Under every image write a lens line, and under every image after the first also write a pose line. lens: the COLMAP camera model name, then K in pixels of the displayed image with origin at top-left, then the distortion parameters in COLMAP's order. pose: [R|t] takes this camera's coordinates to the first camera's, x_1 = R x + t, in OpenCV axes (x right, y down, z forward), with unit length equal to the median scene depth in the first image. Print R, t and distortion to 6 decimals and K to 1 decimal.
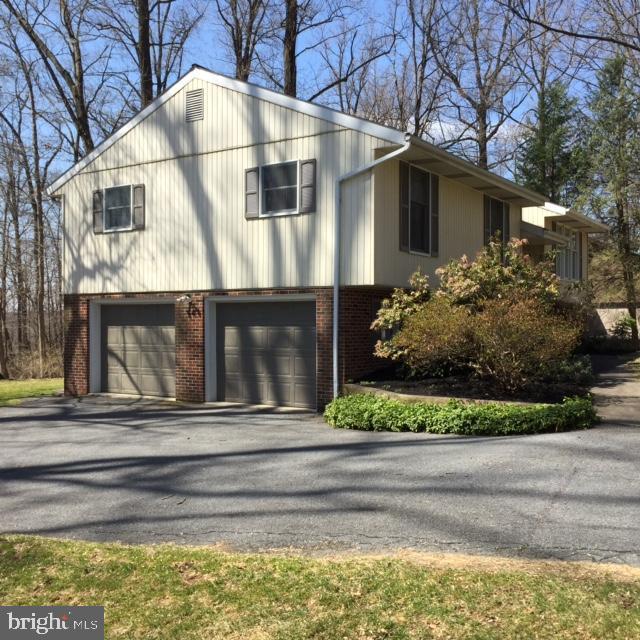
lens RADIAL K [[848.4, 0, 320.0], [0, 848.4, 320.0], [0, 0, 1]] dist [0.003988, 0.048409]
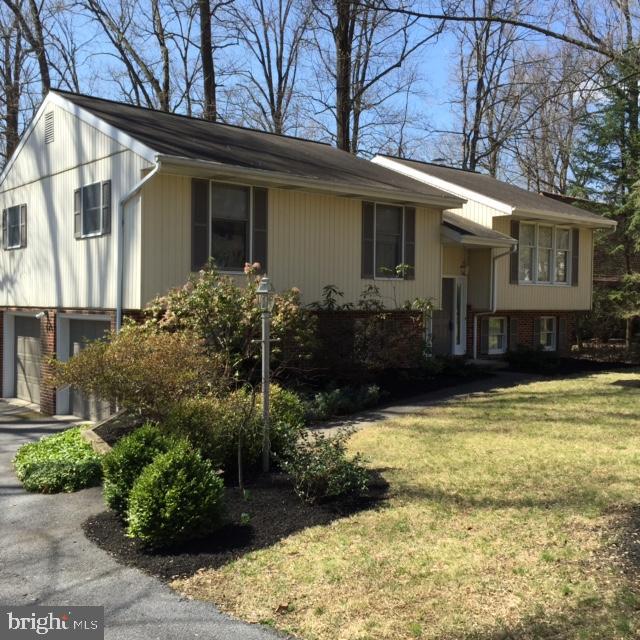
lens RADIAL K [[848.4, 0, 320.0], [0, 848.4, 320.0], [0, 0, 1]] dist [0.003988, 0.048409]
pose [[0.944685, 0.014565, -0.327655, 0.510443], [-0.004548, 0.999499, 0.031315, -0.053338], [0.327947, -0.028092, 0.944278, 0.125961]]
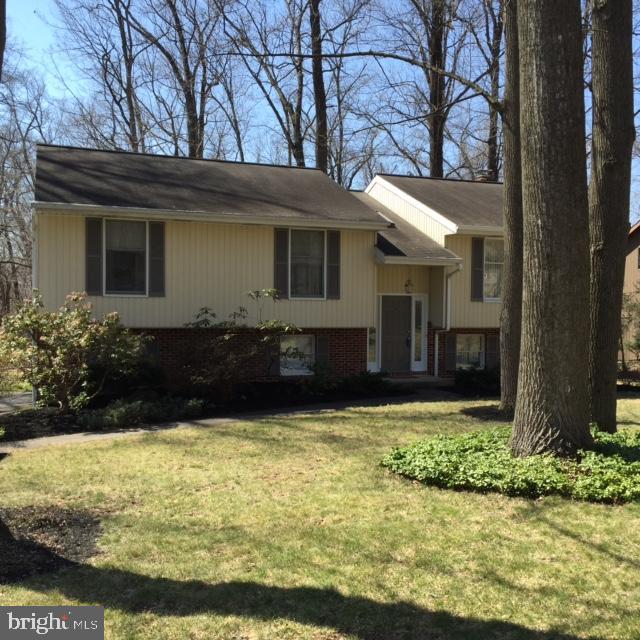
lens RADIAL K [[848.4, 0, 320.0], [0, 848.4, 320.0], [0, 0, 1]] dist [0.003988, 0.048409]
pose [[0.752407, 0.029804, -0.658024, 0.998718], [-0.006586, 0.999266, 0.037729, -0.085930], [0.658665, -0.024054, 0.752051, 0.312542]]
